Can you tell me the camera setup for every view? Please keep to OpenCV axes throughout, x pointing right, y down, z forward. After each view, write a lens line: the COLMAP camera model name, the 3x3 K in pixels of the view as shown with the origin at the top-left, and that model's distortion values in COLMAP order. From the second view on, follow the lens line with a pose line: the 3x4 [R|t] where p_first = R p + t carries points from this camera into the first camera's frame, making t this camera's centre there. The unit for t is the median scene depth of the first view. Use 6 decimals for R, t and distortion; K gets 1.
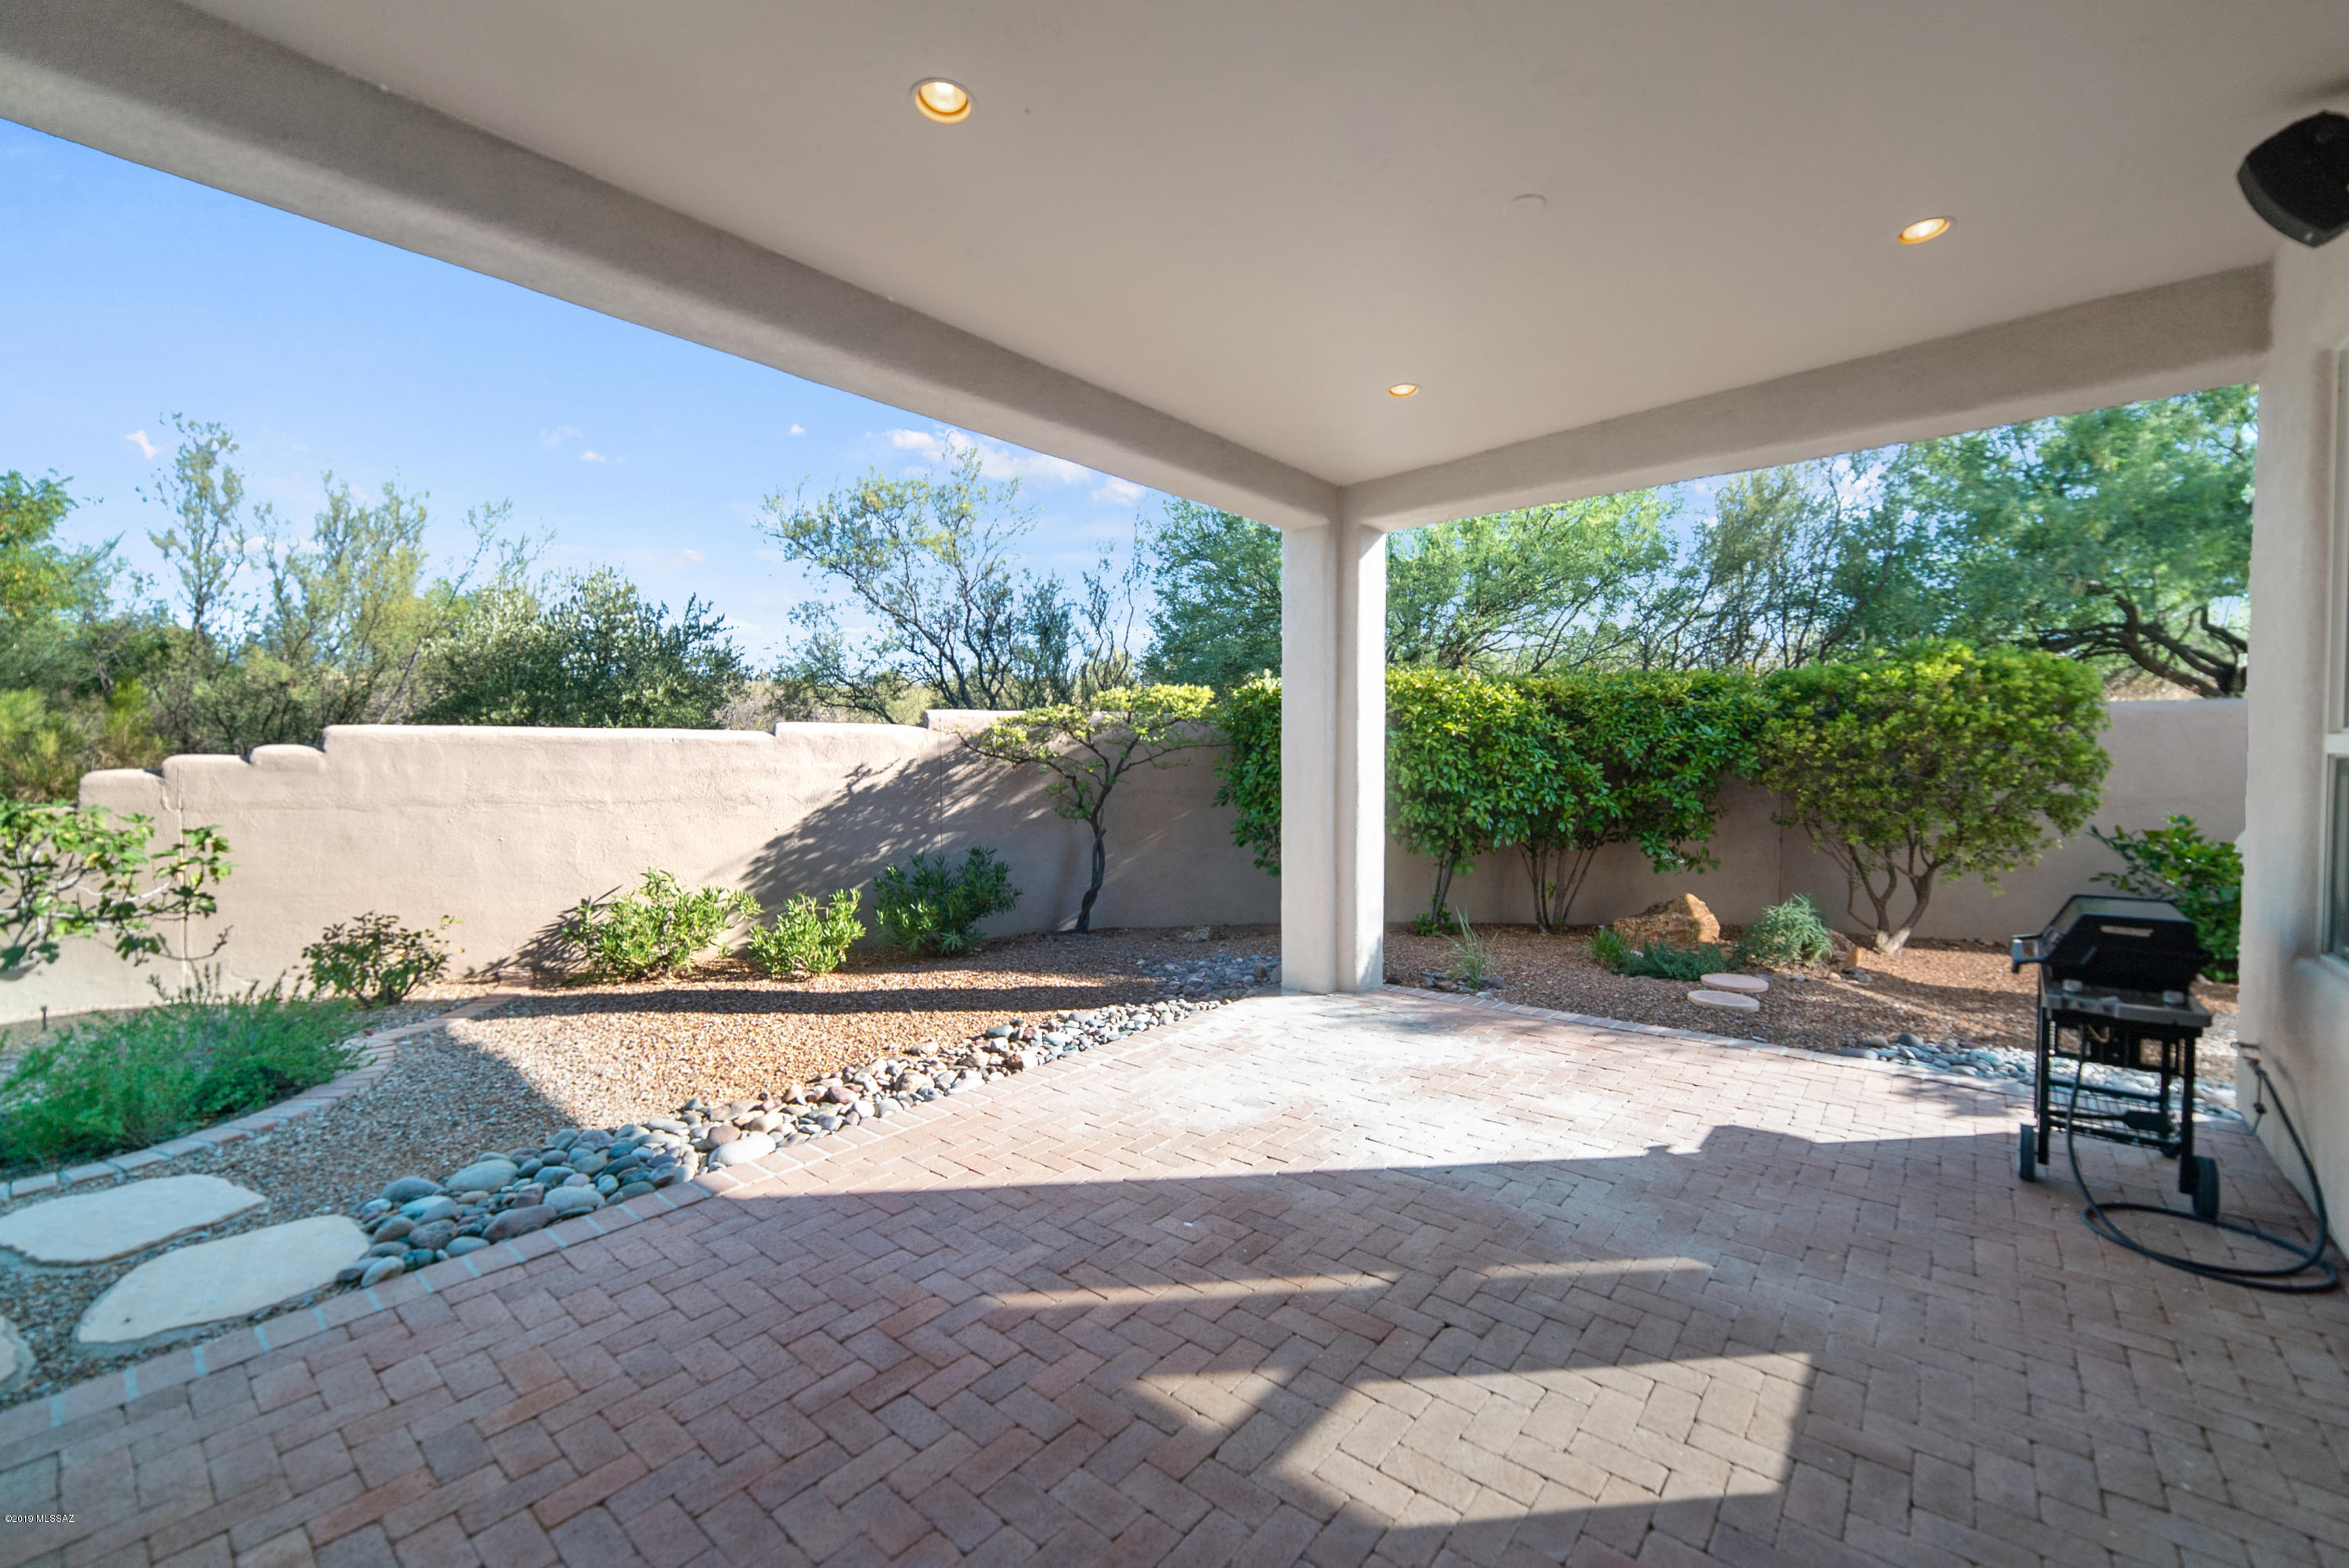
lens RADIAL K [[950.2, 0, 1173.5], [0, 950.2, 776.6], [0, 0, 1]] dist [-0.015474, 0.006624]
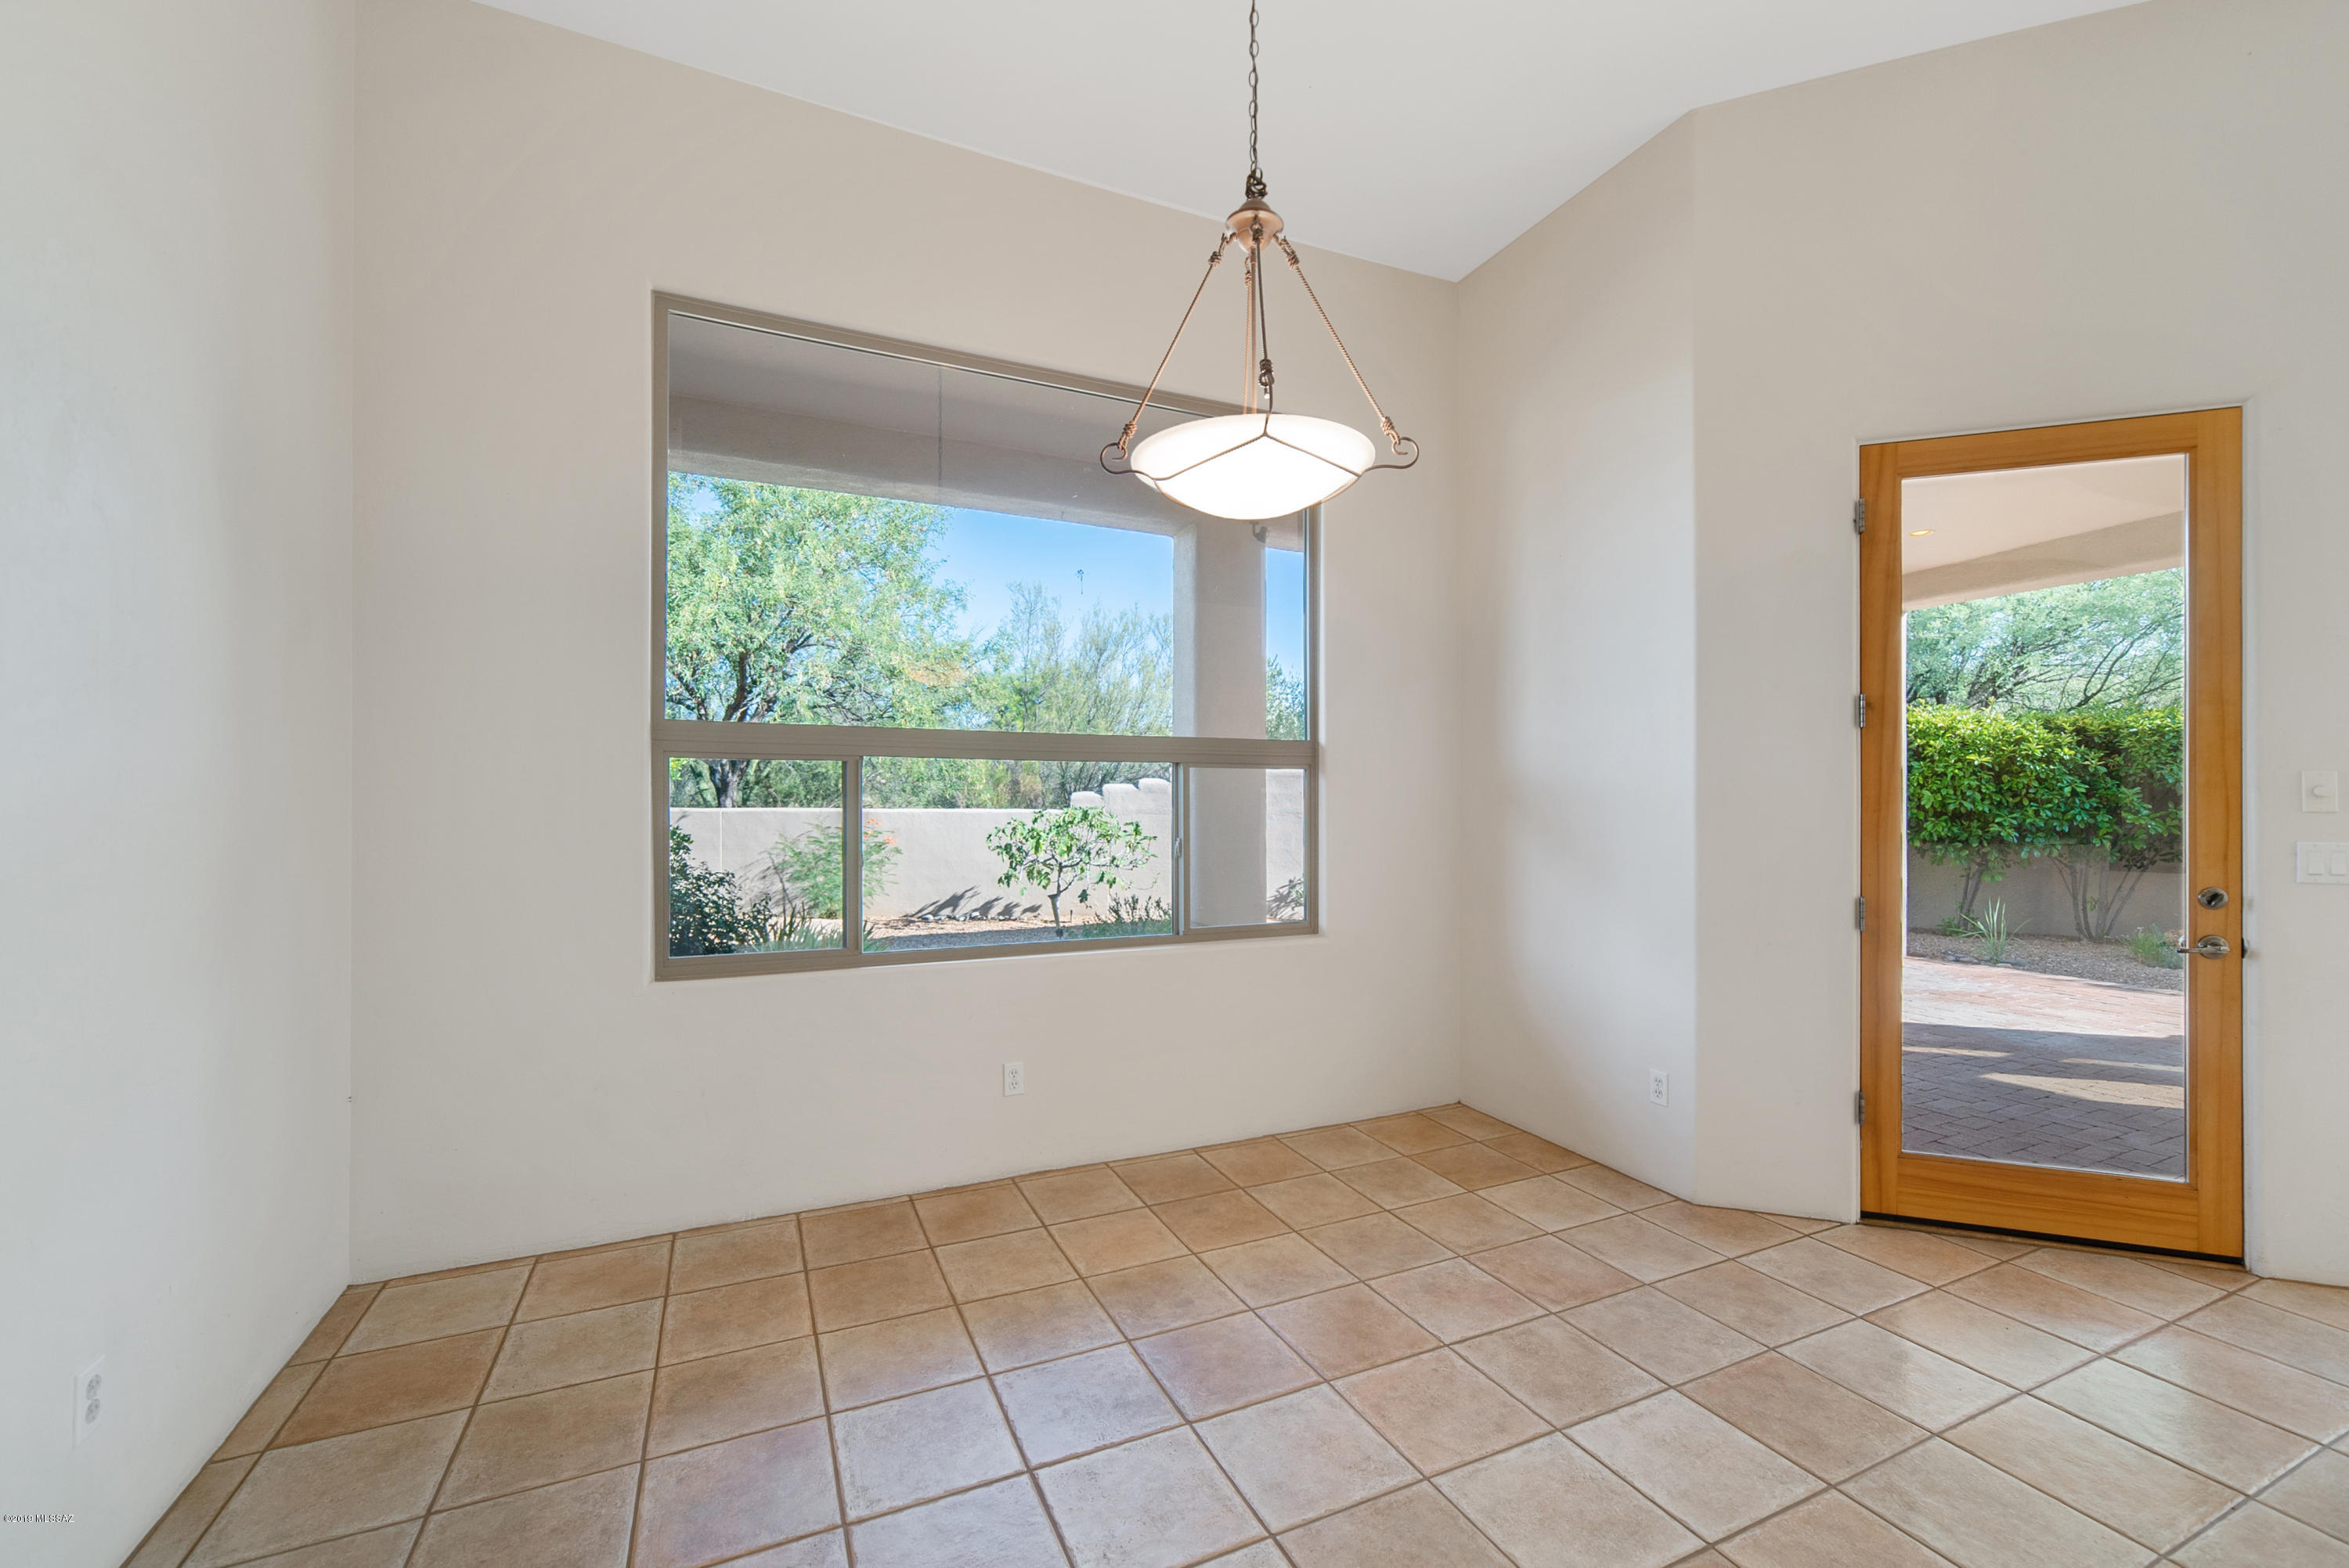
lens RADIAL K [[950.2, 0, 1186.0], [0, 950.2, 791.5], [0, 0, 1]] dist [-0.015474, 0.006624]
pose [[0.906671, -0.001483, -0.421837, -0.115191], [-0.008174, 0.999744, -0.021083, 0.024602], [0.421760, 0.022564, 0.906427, -0.525525]]
